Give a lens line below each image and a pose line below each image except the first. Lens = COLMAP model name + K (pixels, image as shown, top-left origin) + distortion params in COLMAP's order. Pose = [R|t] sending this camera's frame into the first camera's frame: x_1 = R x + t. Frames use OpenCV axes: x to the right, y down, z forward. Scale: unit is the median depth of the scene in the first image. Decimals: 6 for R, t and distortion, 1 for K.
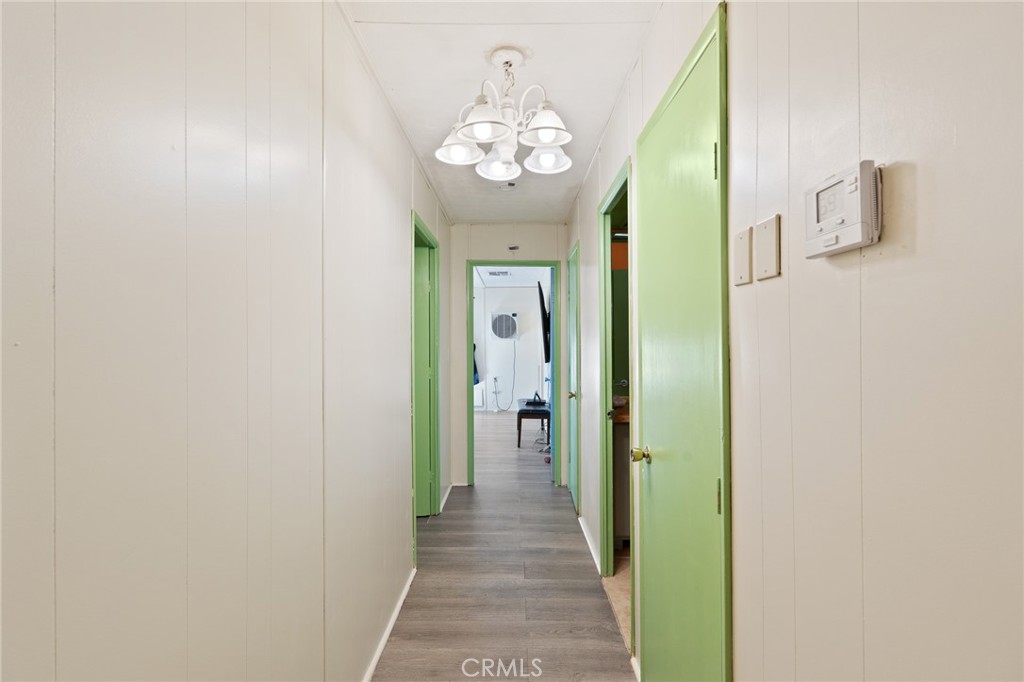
lens RADIAL K [[449.3, 0, 512.2], [0, 449.3, 340.2], [0, 0, 1]] dist [-0.008529, 0.001579]
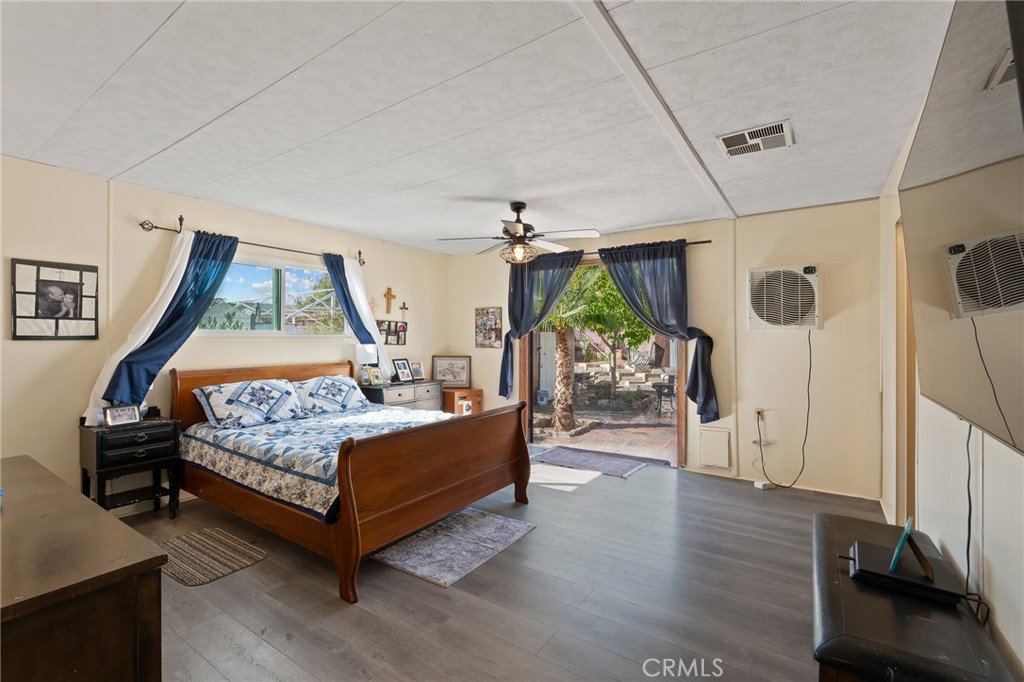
lens RADIAL K [[449.3, 0, 510.1], [0, 449.3, 336.6], [0, 0, 1]] dist [-0.008529, 0.001579]
pose [[0.832692, 0.004250, -0.553720, 0.003694], [-0.000413, 0.999975, 0.007054, 0.004526], [0.553736, -0.005645, 0.832673, 0.479842]]
